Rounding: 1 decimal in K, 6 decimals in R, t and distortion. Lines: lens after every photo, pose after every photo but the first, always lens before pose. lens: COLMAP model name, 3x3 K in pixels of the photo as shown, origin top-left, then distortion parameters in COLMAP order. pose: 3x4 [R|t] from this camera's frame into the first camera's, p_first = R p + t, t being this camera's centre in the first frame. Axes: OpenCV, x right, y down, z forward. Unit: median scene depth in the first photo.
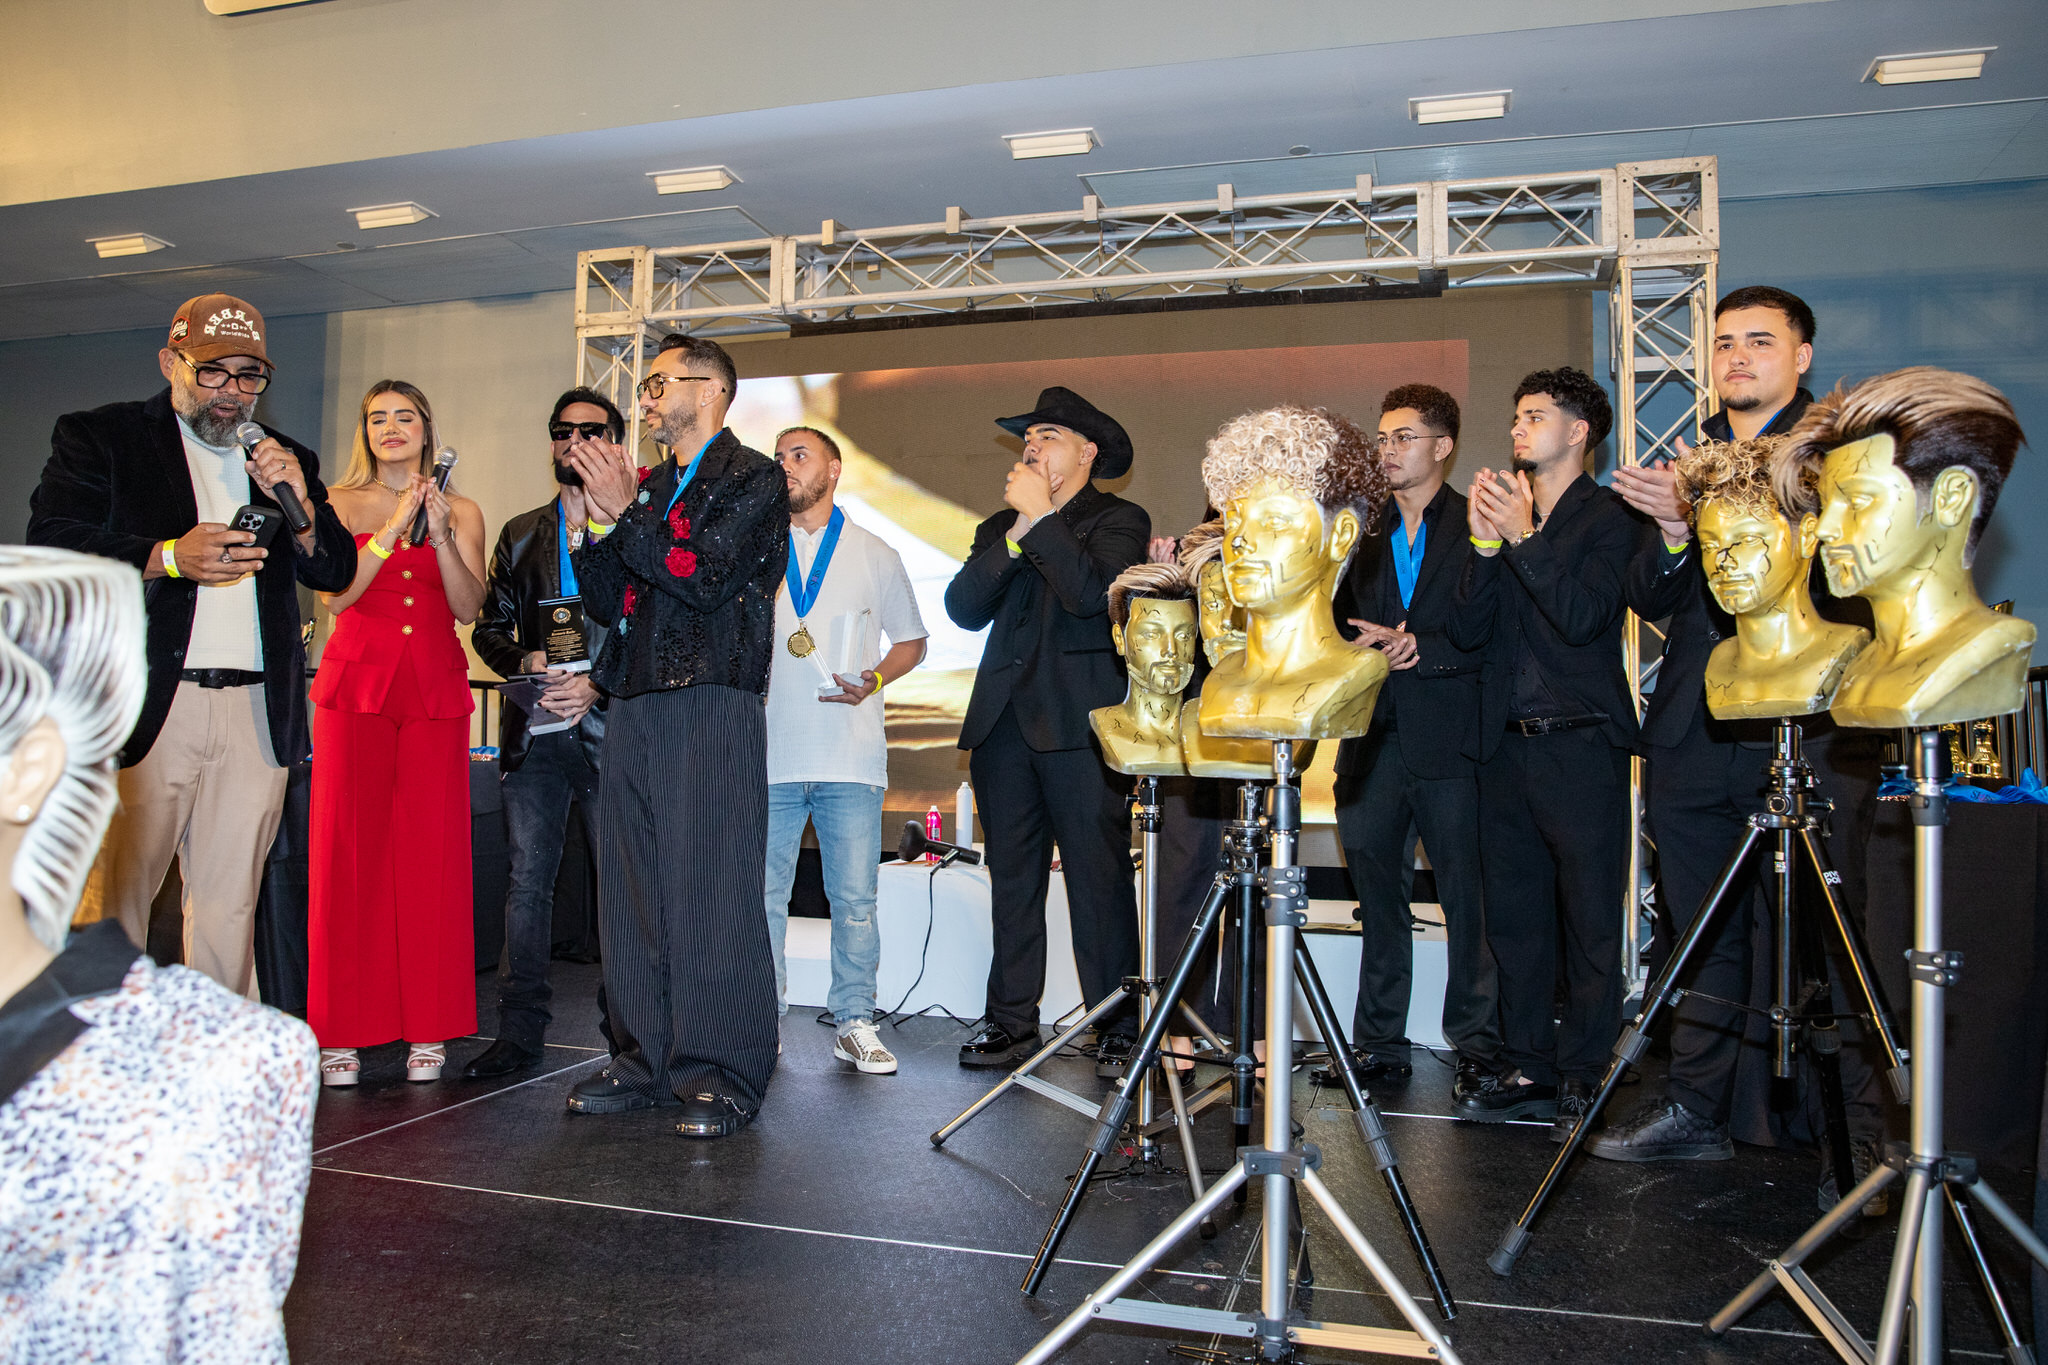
lens RADIAL K [[1469.3, 0, 1013.1], [0, 1469.3, 647.4], [0, 0, 1]] dist [-0.043812, 0.022414]
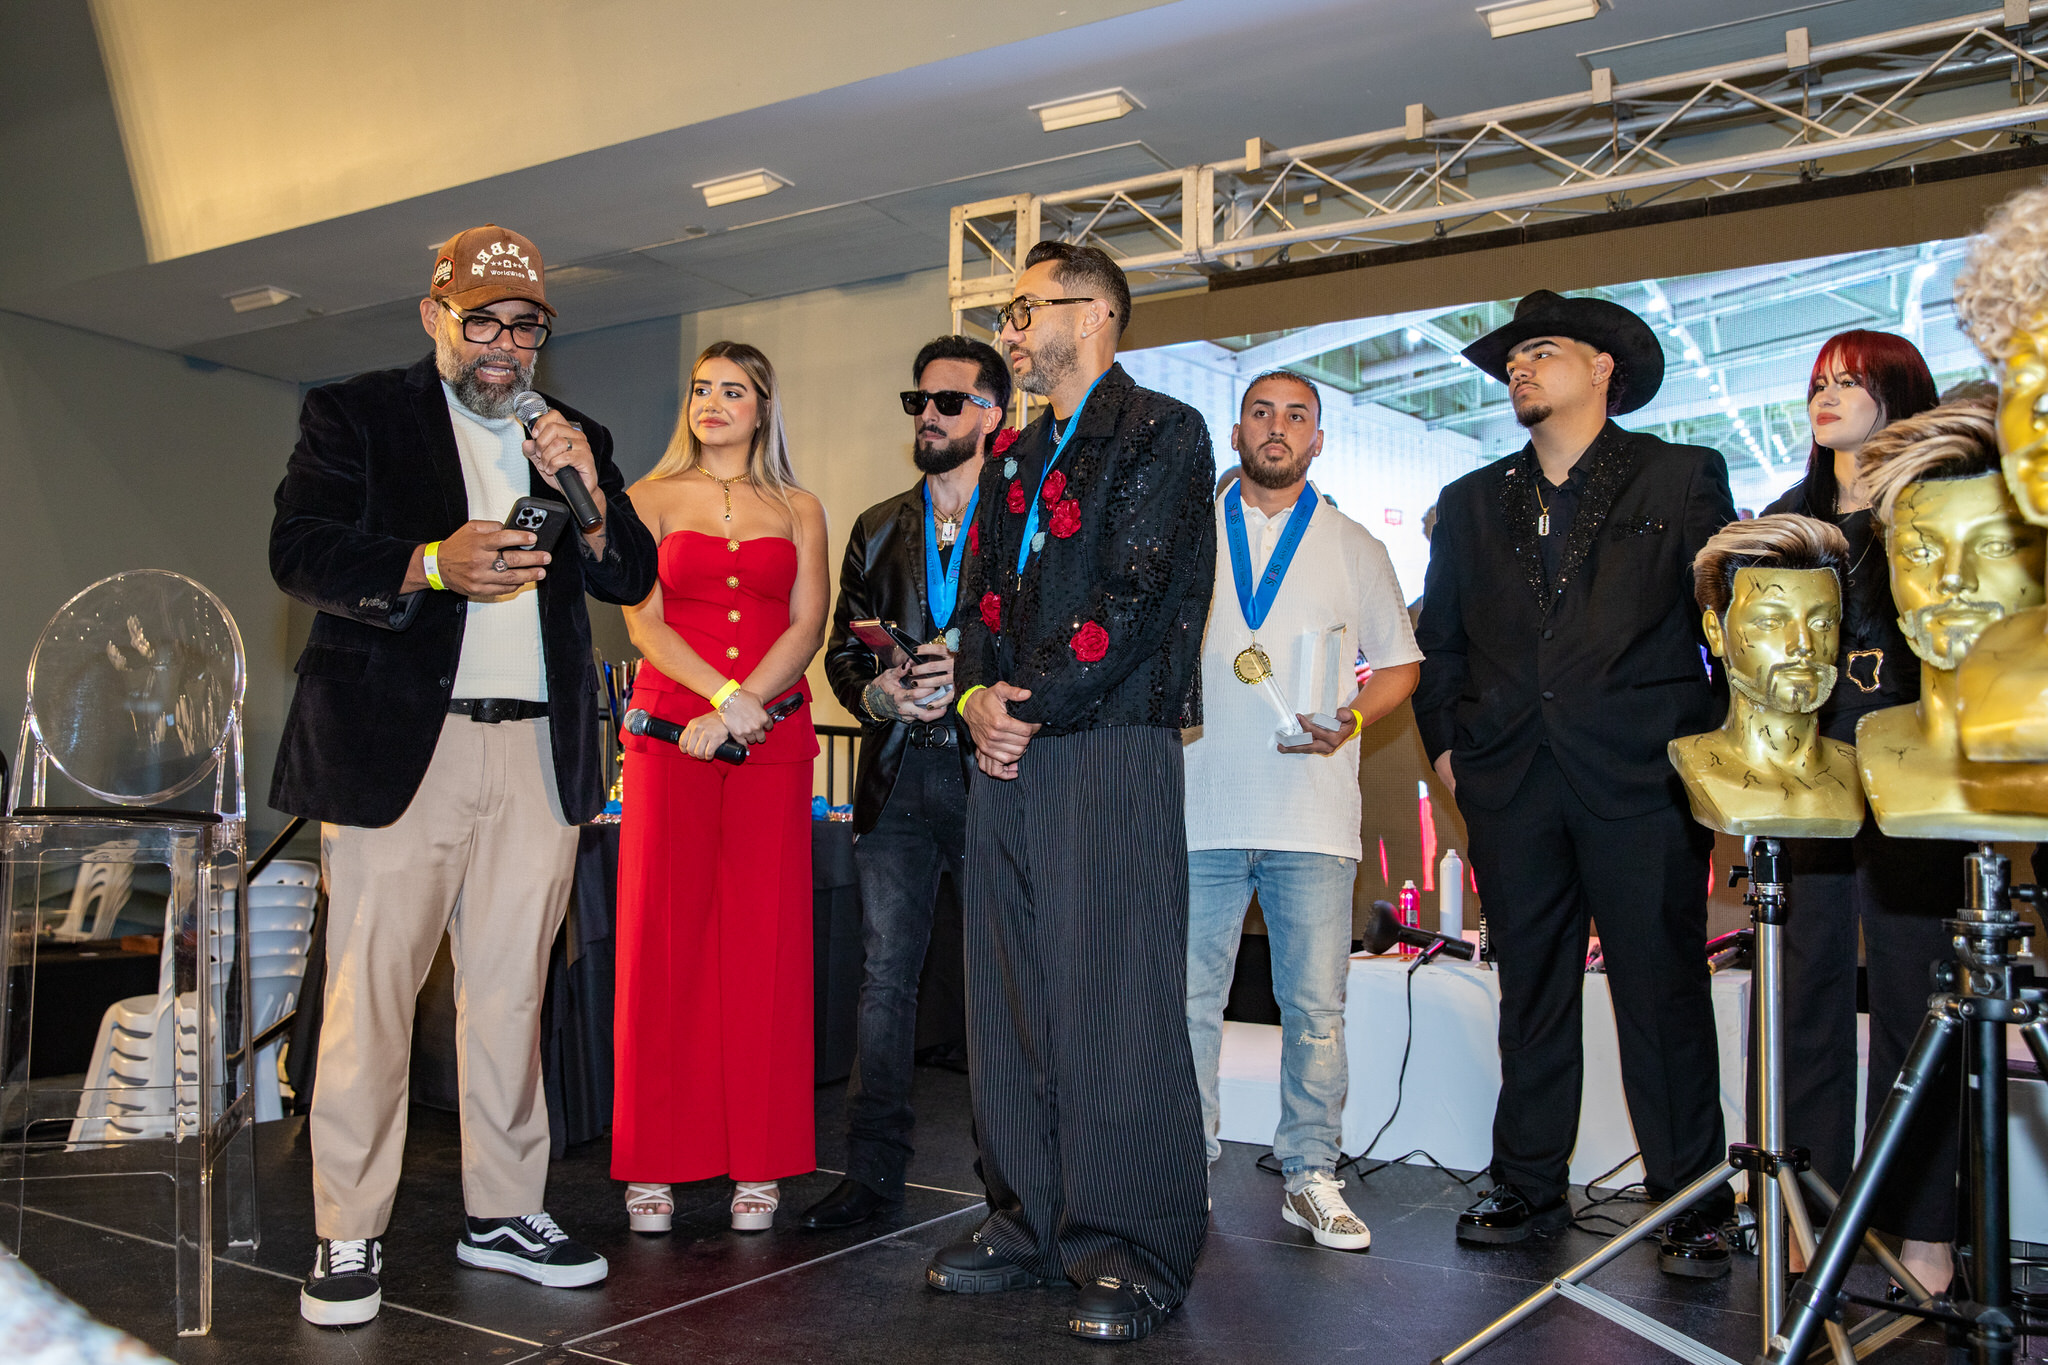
lens RADIAL K [[1692.7, 0, 1029.9], [0, 1692.7, 717.6], [0, 0, 1]] dist [-0.070072, 0.079492]
pose [[0.966631, -0.013315, -0.255825, -0.019961], [0.016525, 0.999809, 0.010401, 0.012178], [0.255638, -0.014282, 0.966667, 0.116805]]
